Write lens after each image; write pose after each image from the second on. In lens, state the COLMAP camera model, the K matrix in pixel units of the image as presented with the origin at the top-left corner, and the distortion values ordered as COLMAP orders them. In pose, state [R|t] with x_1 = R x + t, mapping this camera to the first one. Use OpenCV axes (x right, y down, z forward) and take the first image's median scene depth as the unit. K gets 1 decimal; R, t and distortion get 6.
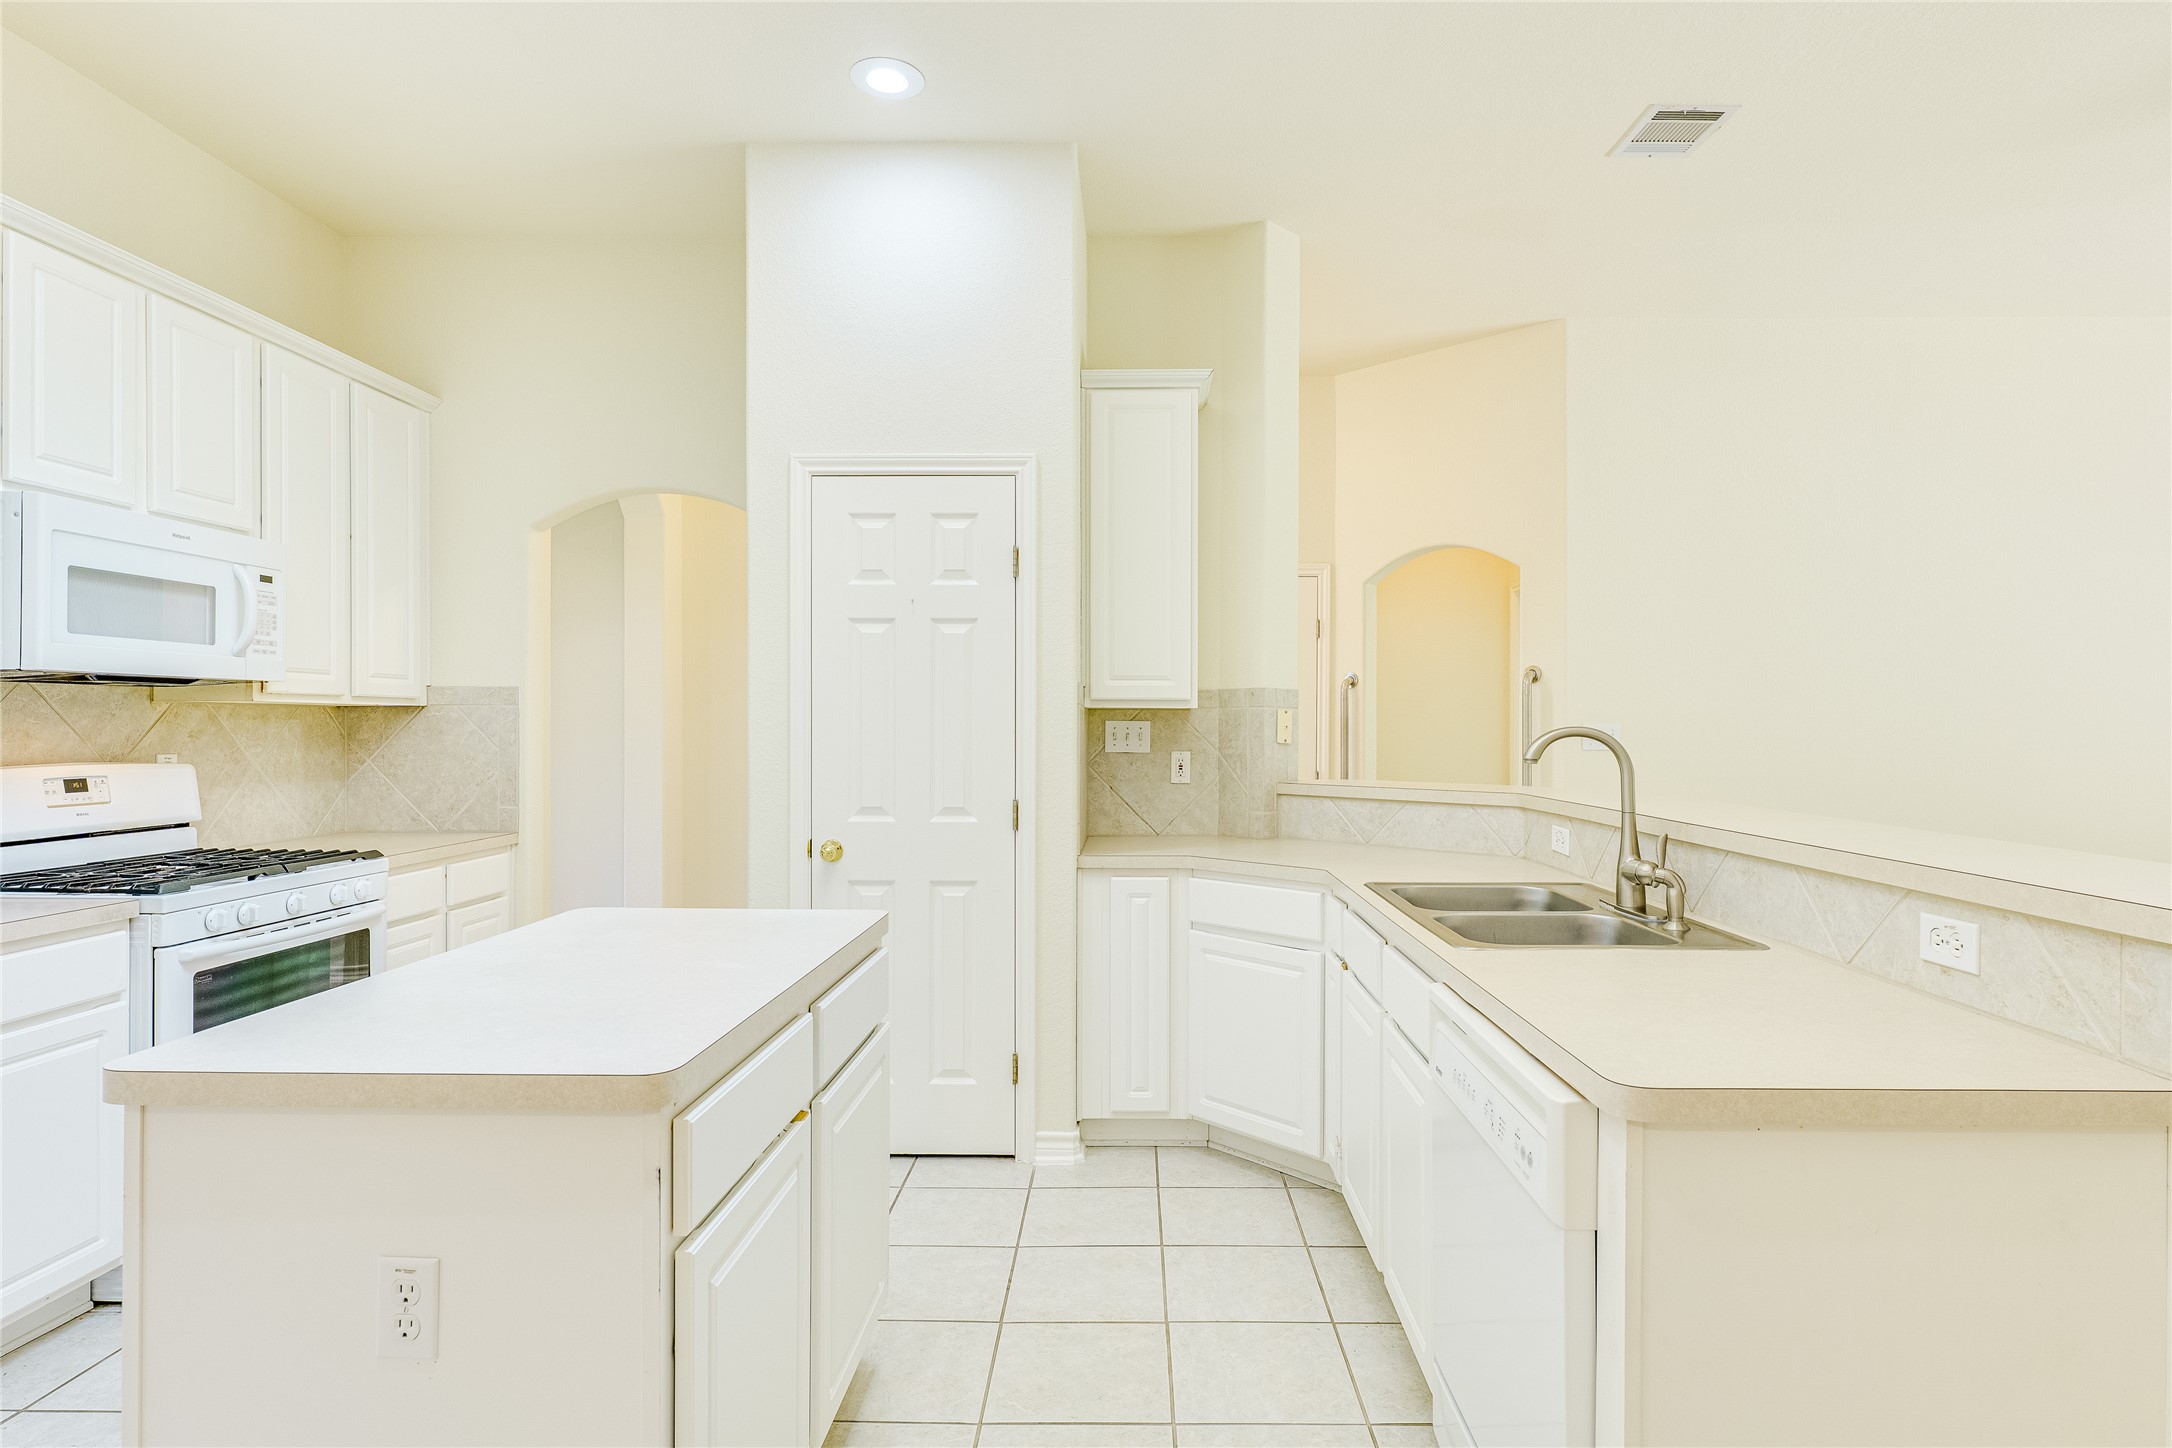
lens RADIAL K [[1144.3, 0, 1096.1], [0, 1144.3, 715.0], [0, 0, 1]] dist [0.001520, 0.000270]
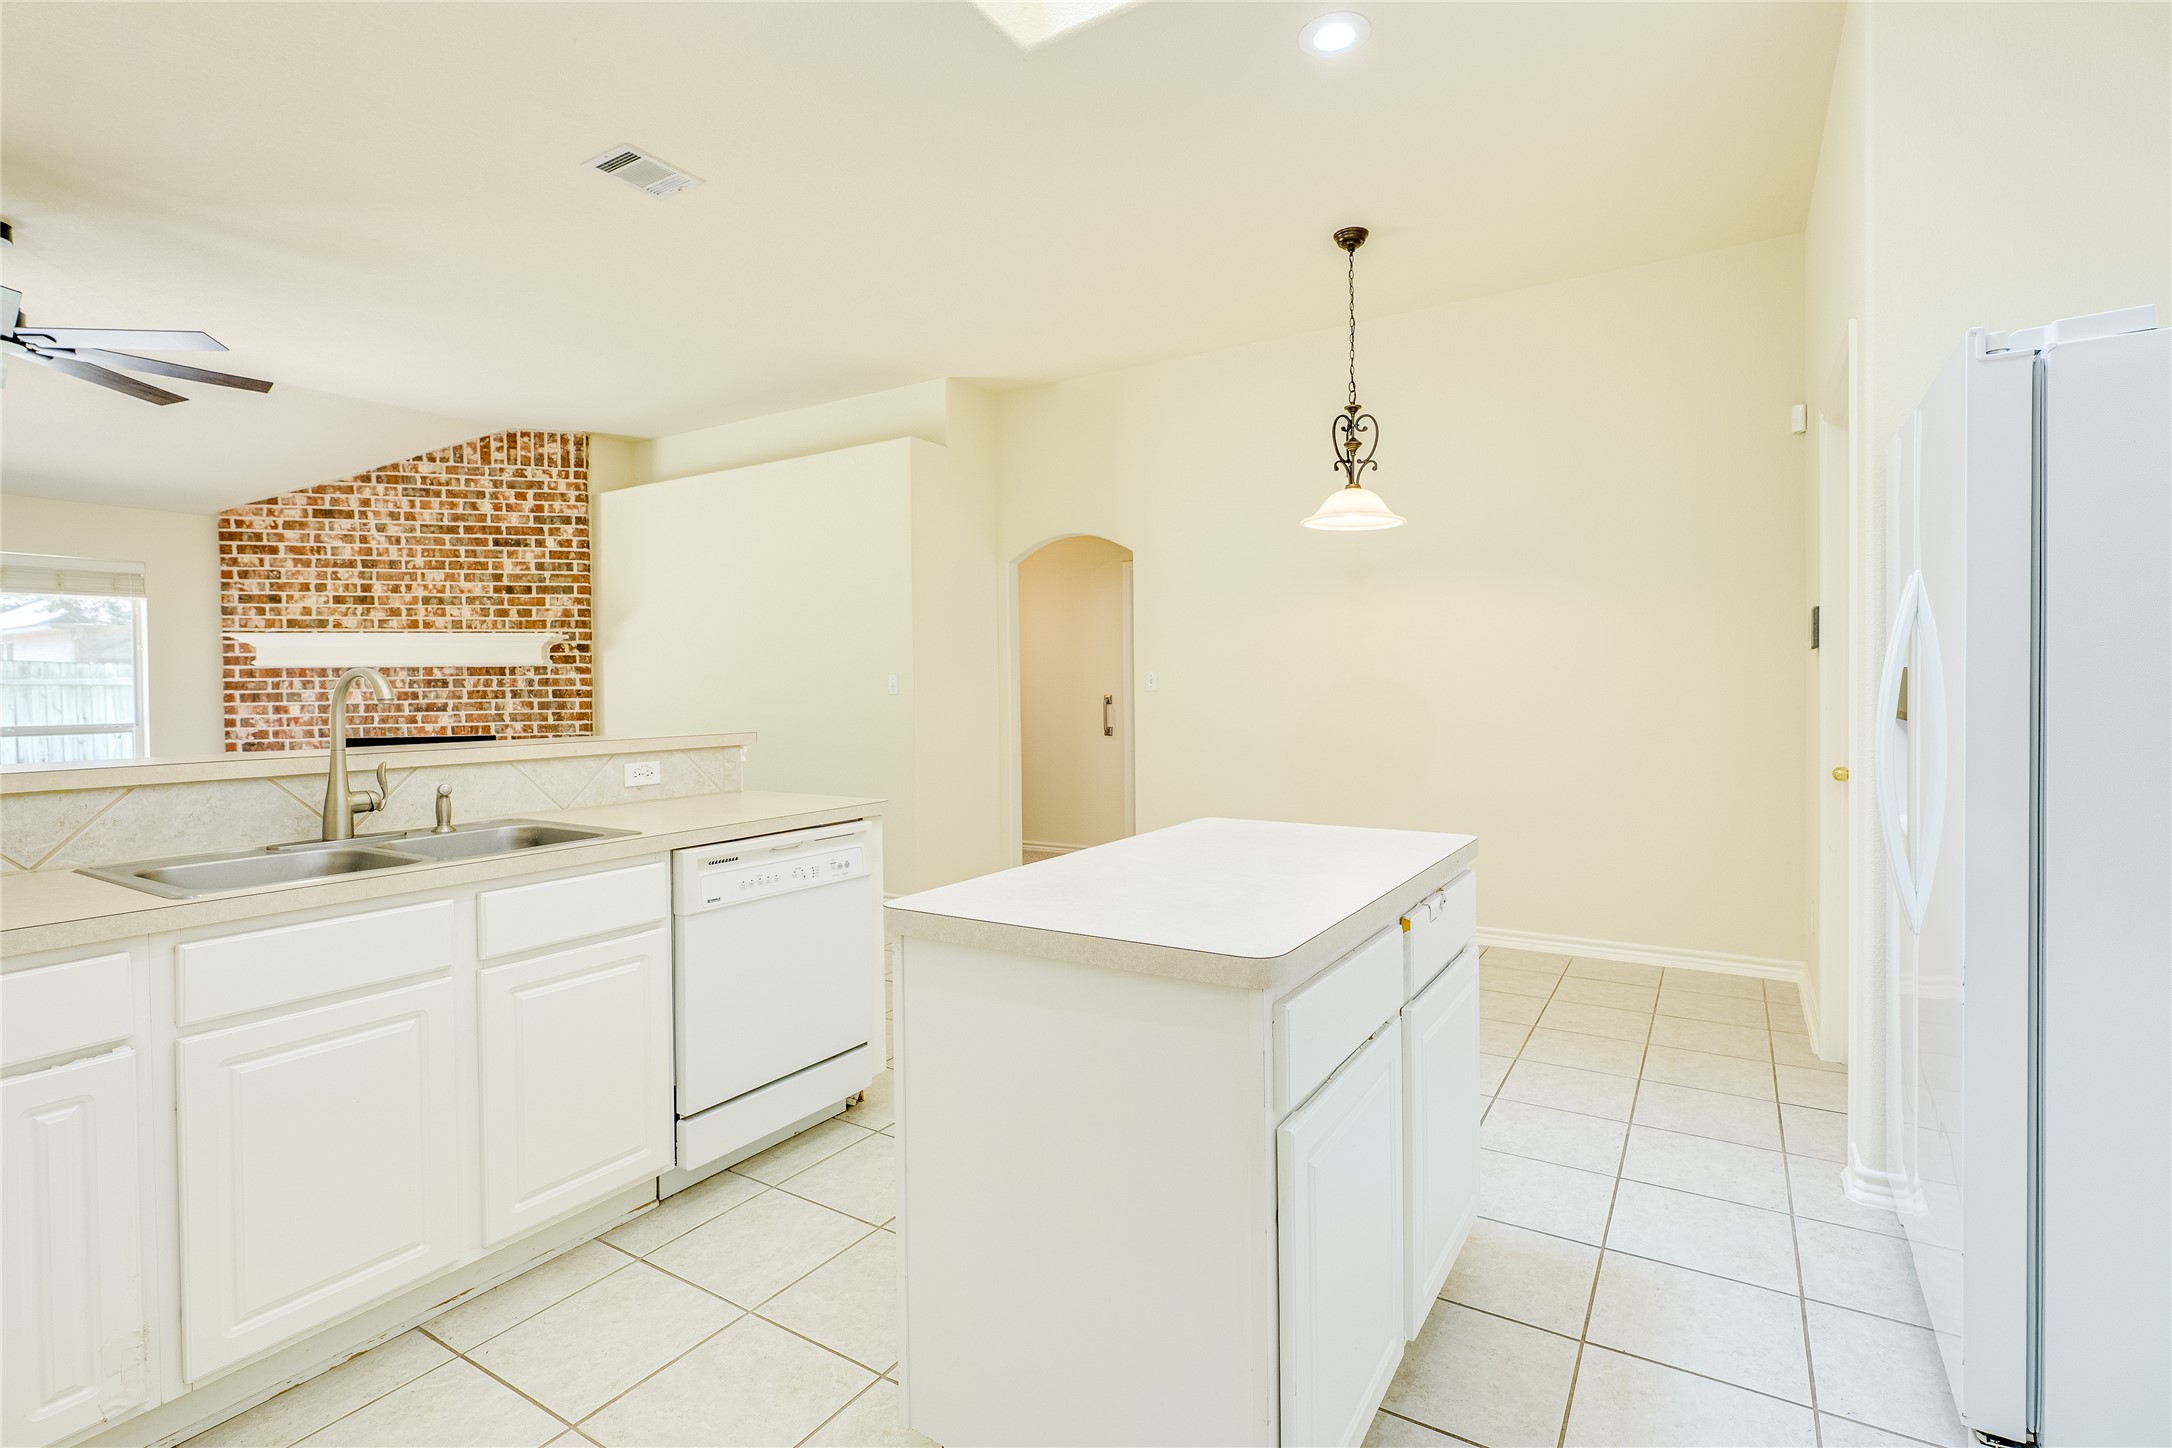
lens RADIAL K [[1003.2, 0, 1124.8], [0, 1003.2, 698.1], [0, 0, 1]] dist [0.002674, 0.000154]
pose [[-0.869028, -0.001190, 0.494762, -0.431941], [0.004162, 0.999944, 0.009714, 0.021985], [-0.494746, 0.010501, -0.868974, 1.005354]]
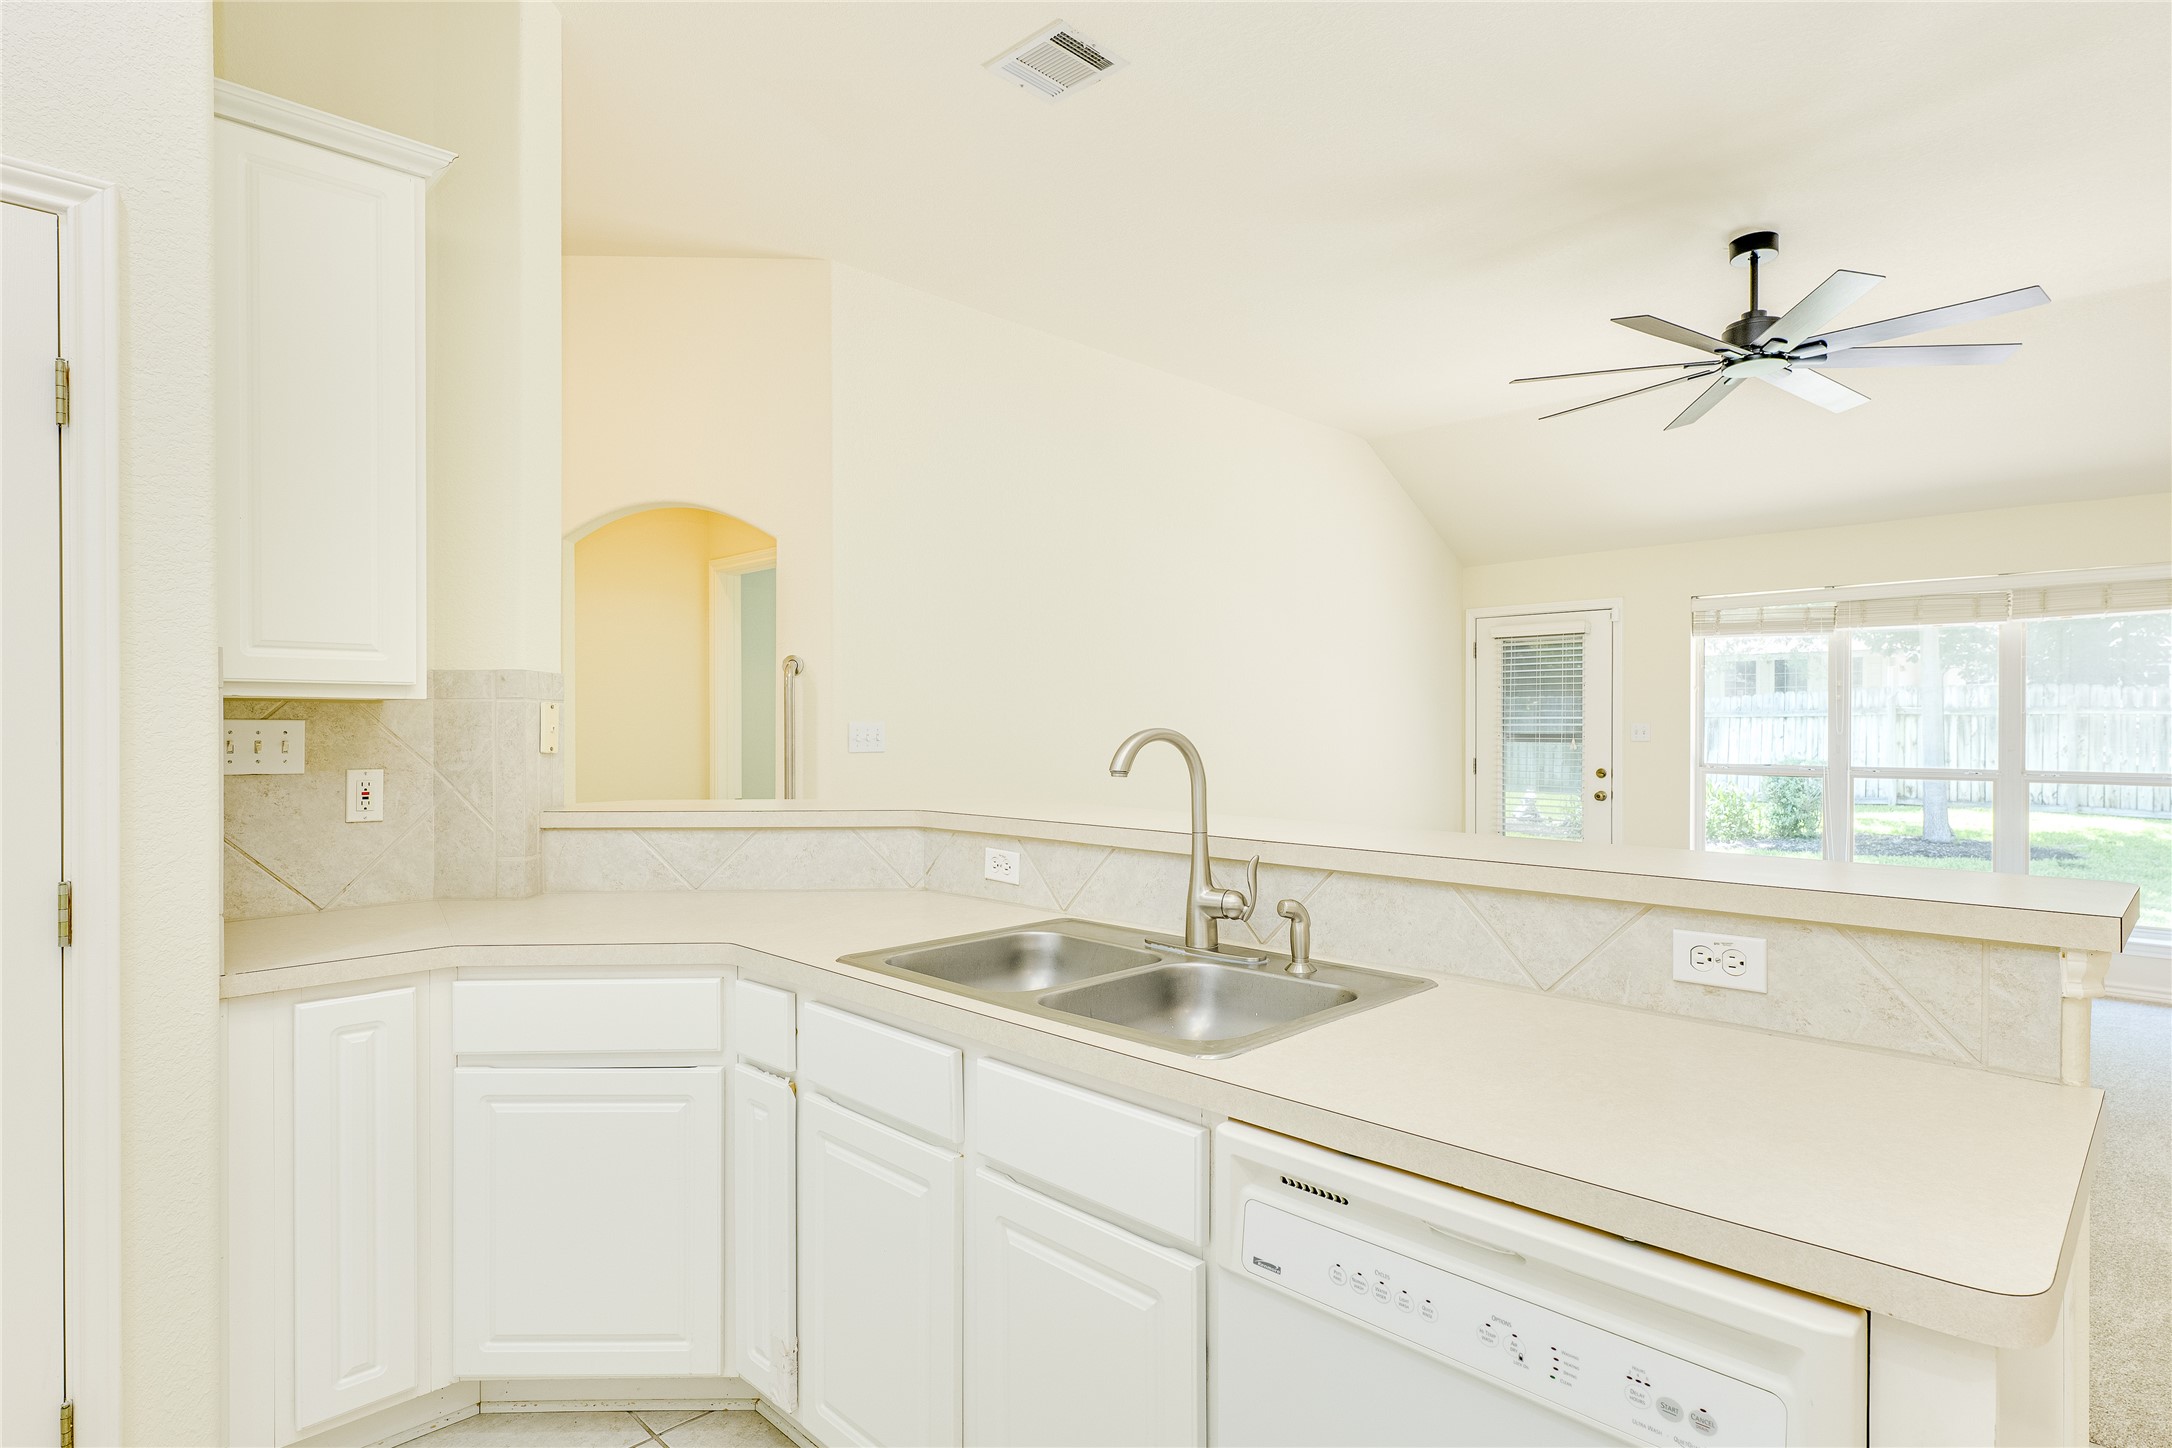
lens RADIAL K [[1144.3, 0, 1106.7], [0, 1144.3, 722.8], [0, 0, 1]] dist [0.001520, 0.000270]
pose [[0.677825, -0.002172, 0.735220, -0.127708], [-0.004122, 0.999969, 0.006754, 0.000936], [-0.735212, -0.007608, 0.677795, 0.343947]]
